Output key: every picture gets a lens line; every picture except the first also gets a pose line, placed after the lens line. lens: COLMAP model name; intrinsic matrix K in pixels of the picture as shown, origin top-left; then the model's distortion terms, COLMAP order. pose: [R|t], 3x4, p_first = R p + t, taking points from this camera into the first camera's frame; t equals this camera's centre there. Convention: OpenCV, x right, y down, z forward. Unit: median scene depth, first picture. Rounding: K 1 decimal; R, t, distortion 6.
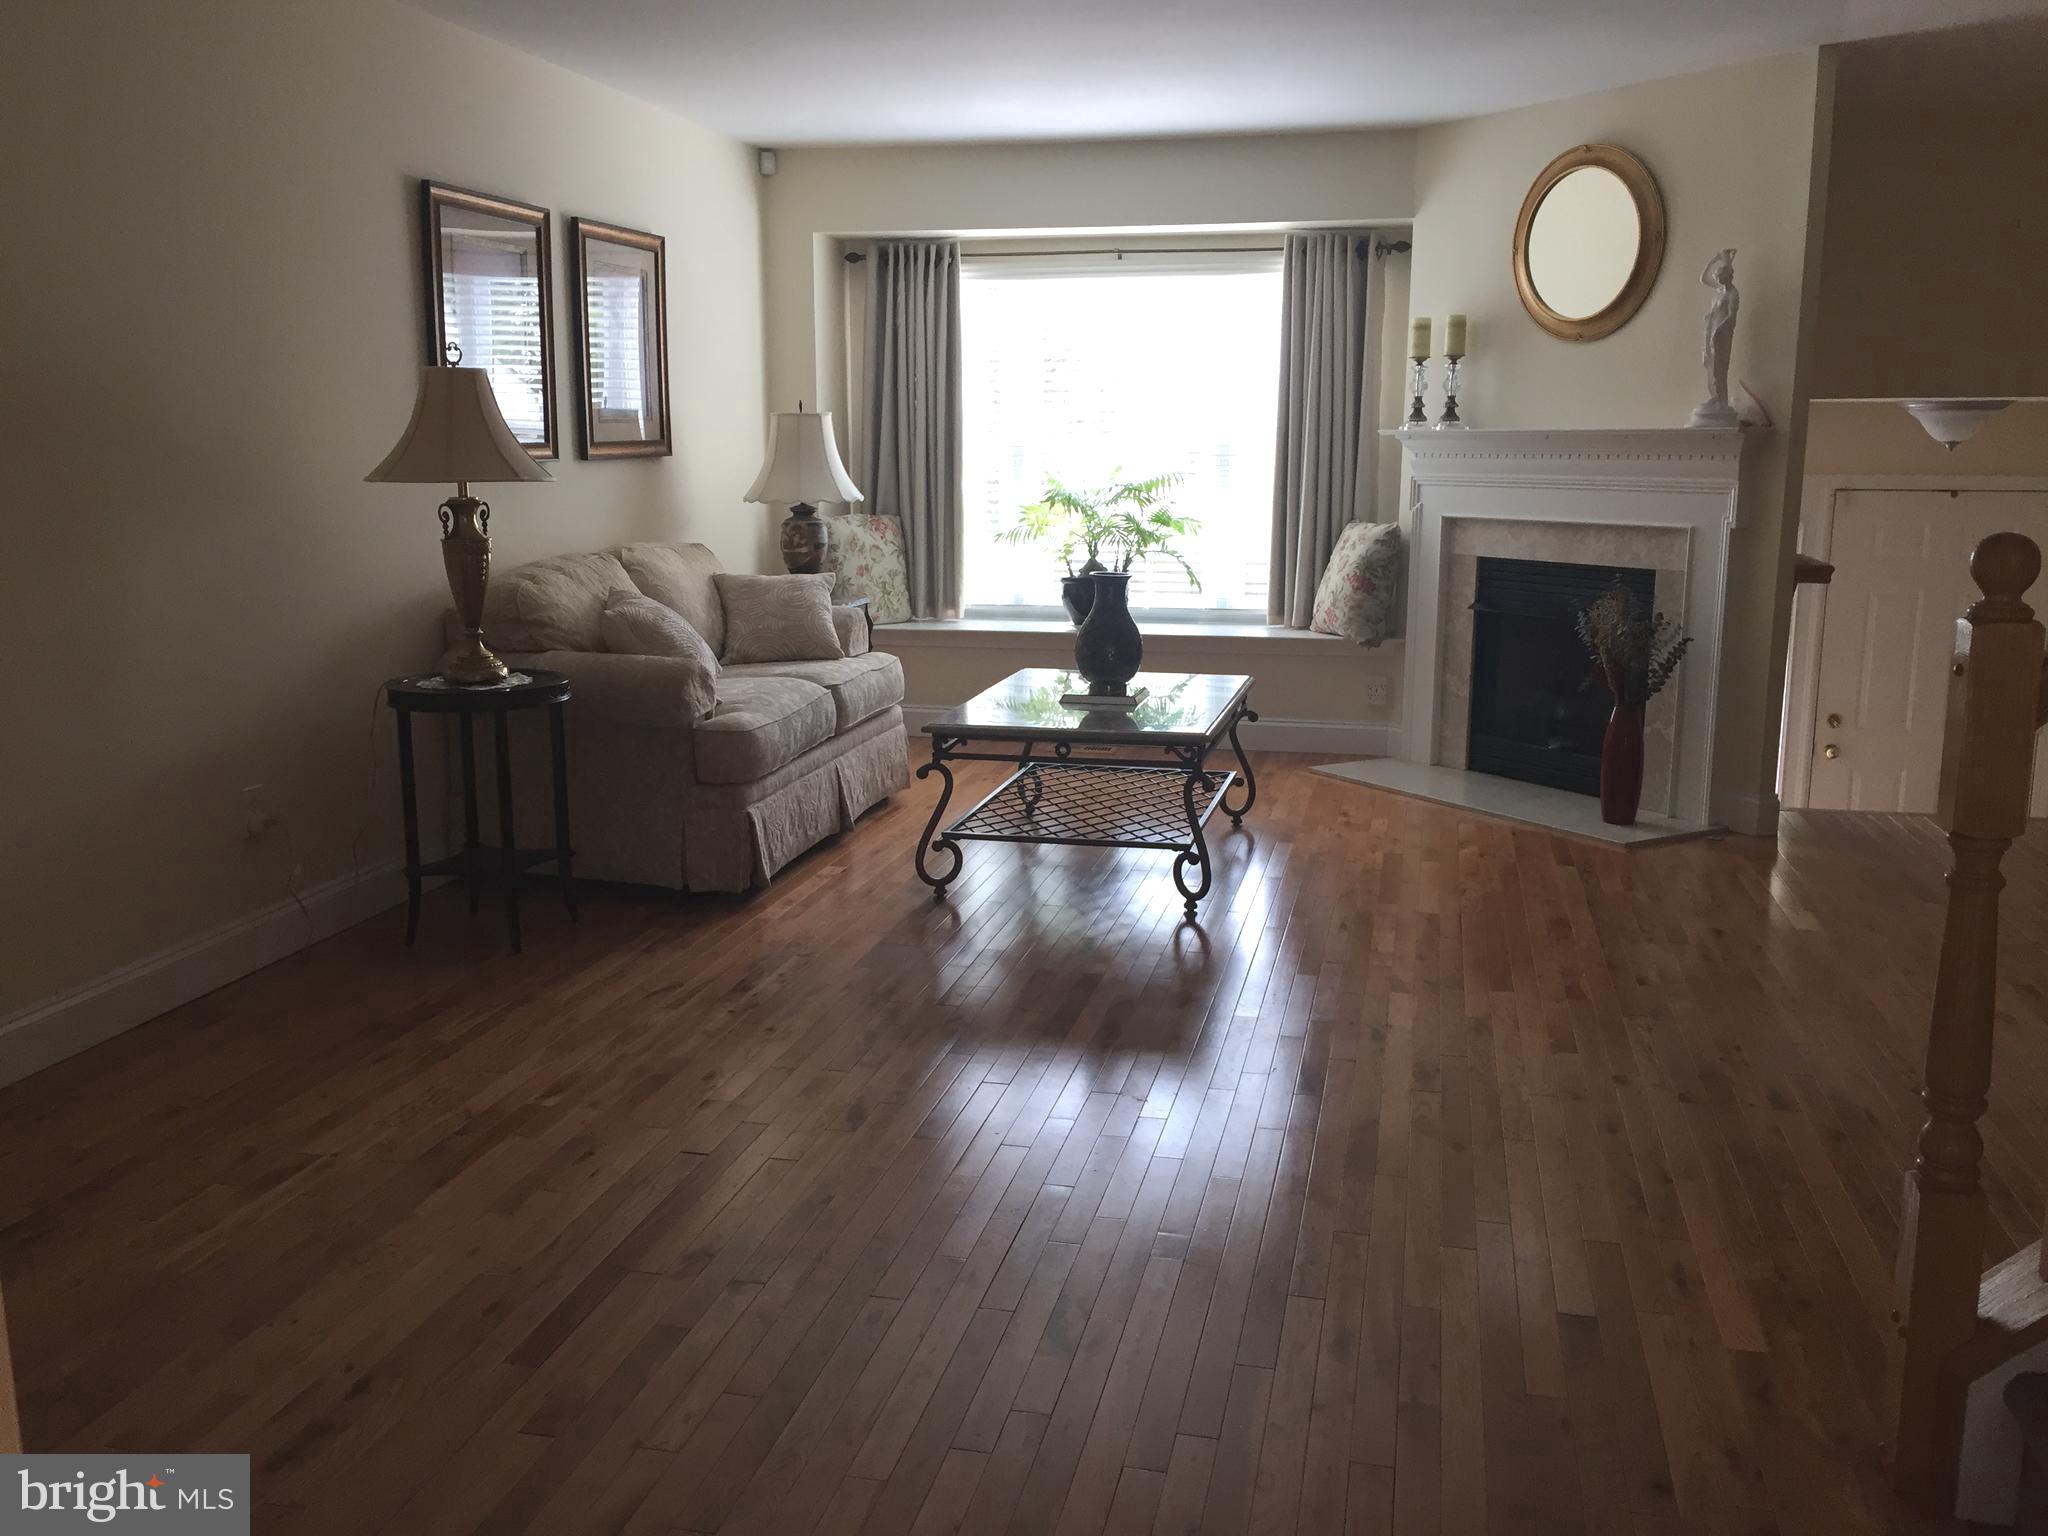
lens RADIAL K [[1758.9, 0, 1030.1], [0, 1758.9, 733.2], [0, 0, 1]] dist [0.093477, -0.177598]
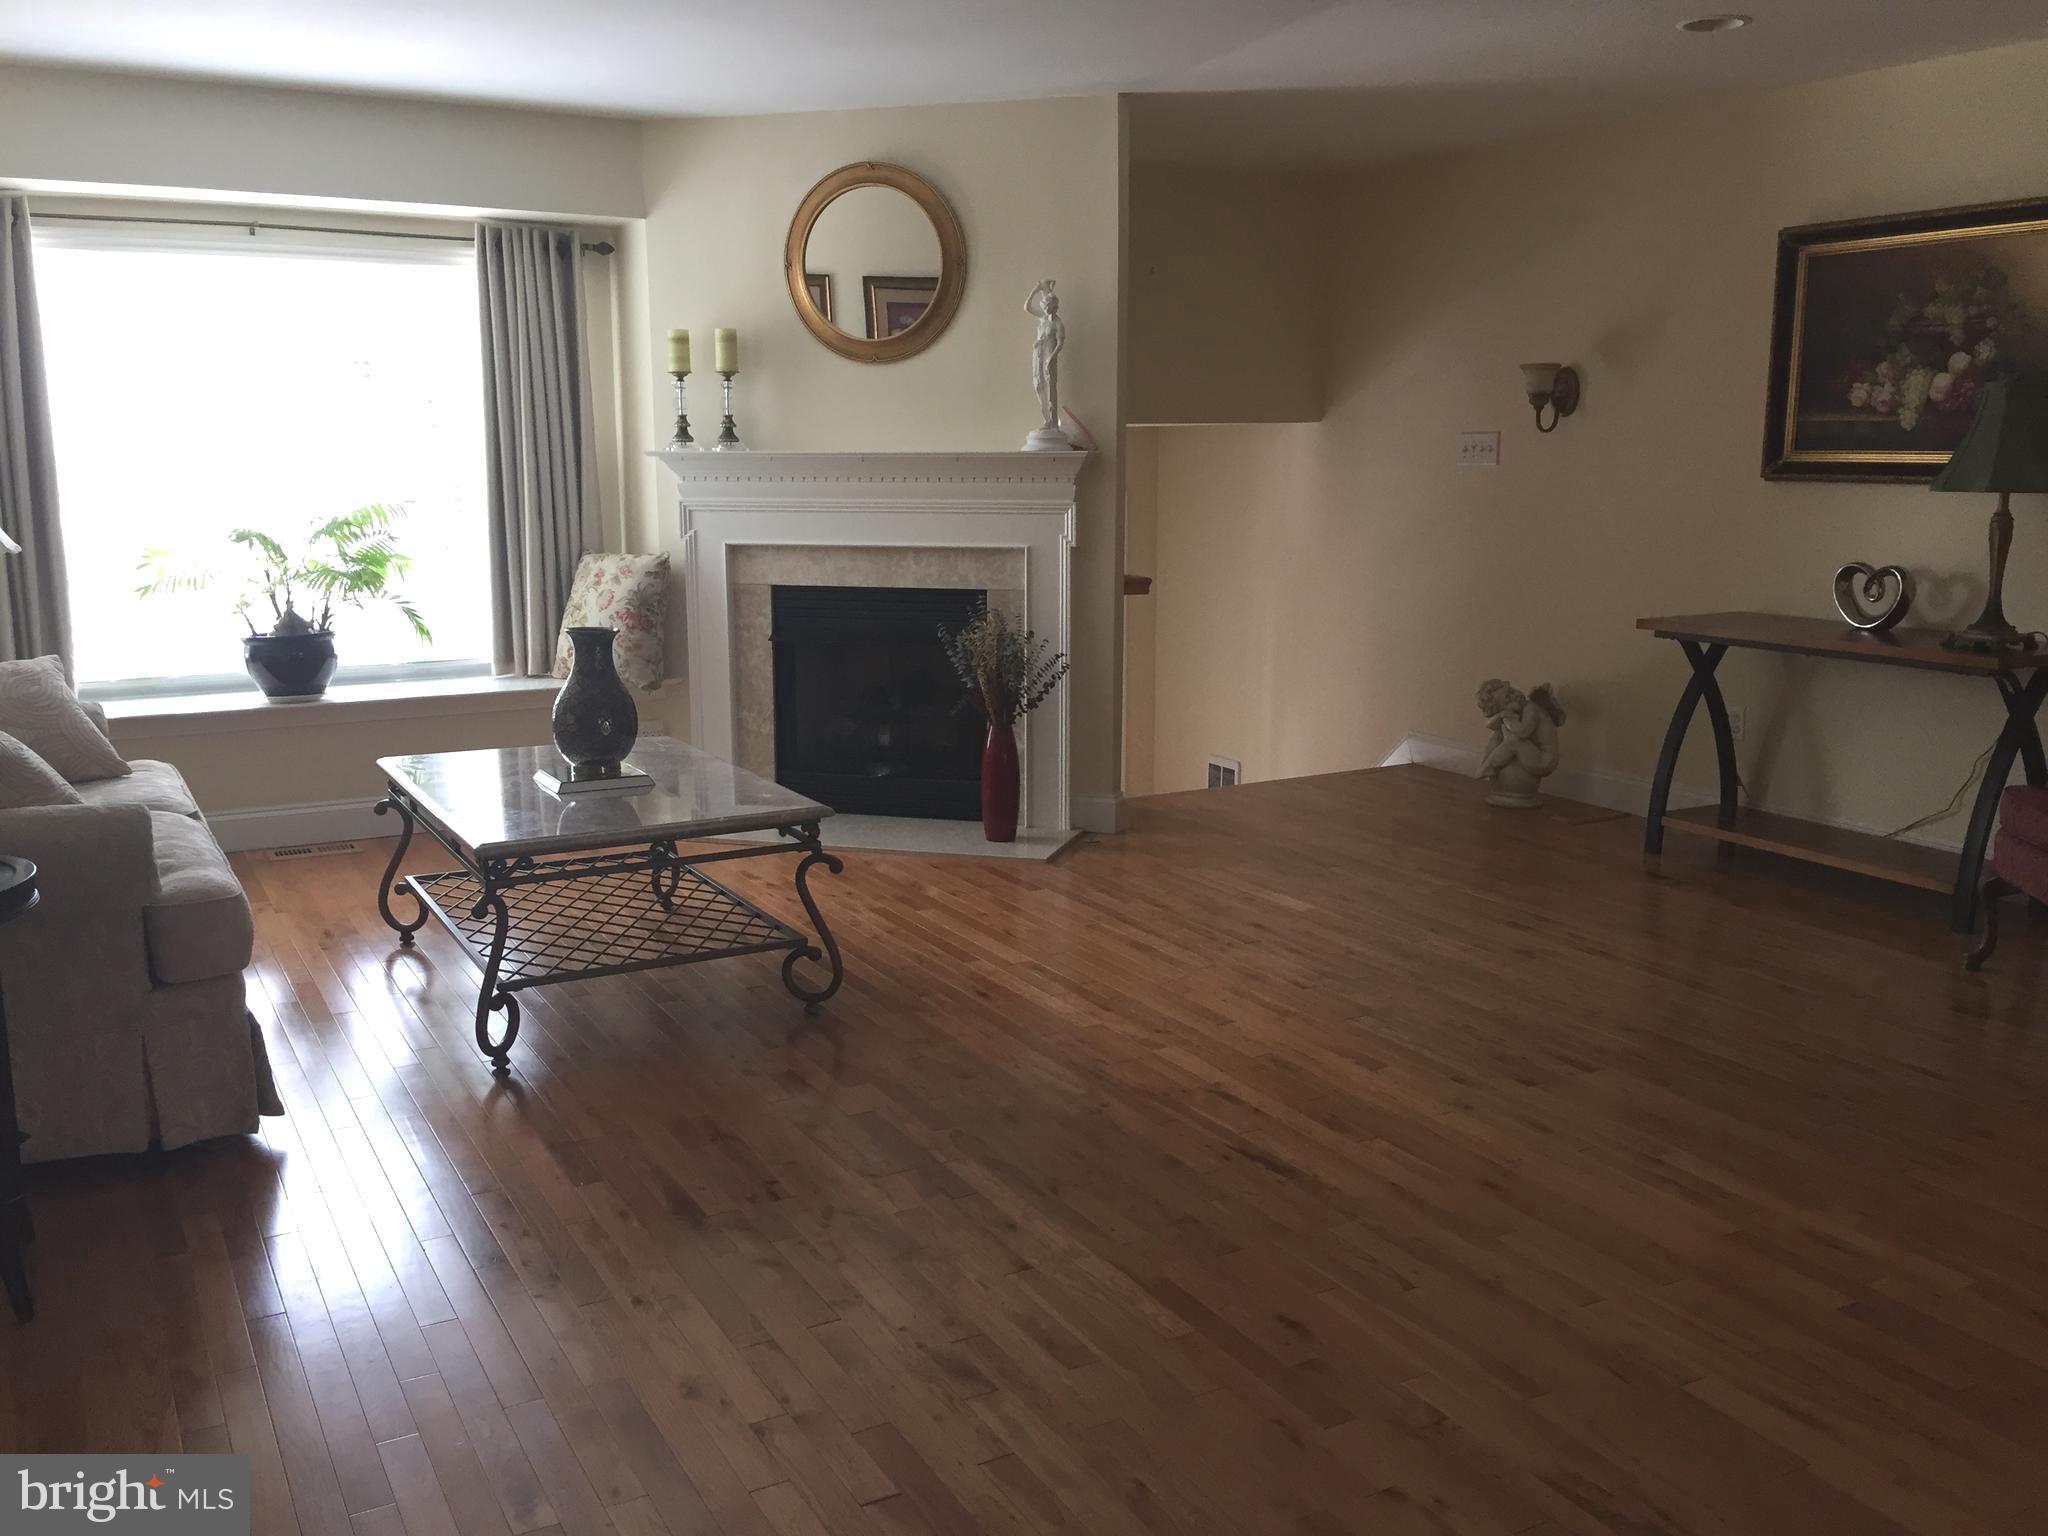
lens RADIAL K [[1758.9, 0, 1030.1], [0, 1758.9, 733.2], [0, 0, 1]] dist [0.093477, -0.177598]
pose [[0.740093, -0.108162, 0.663750, -0.281565], [0.114024, 0.992873, 0.034656, -0.038346], [-0.662768, 0.050034, 0.747151, 0.208161]]
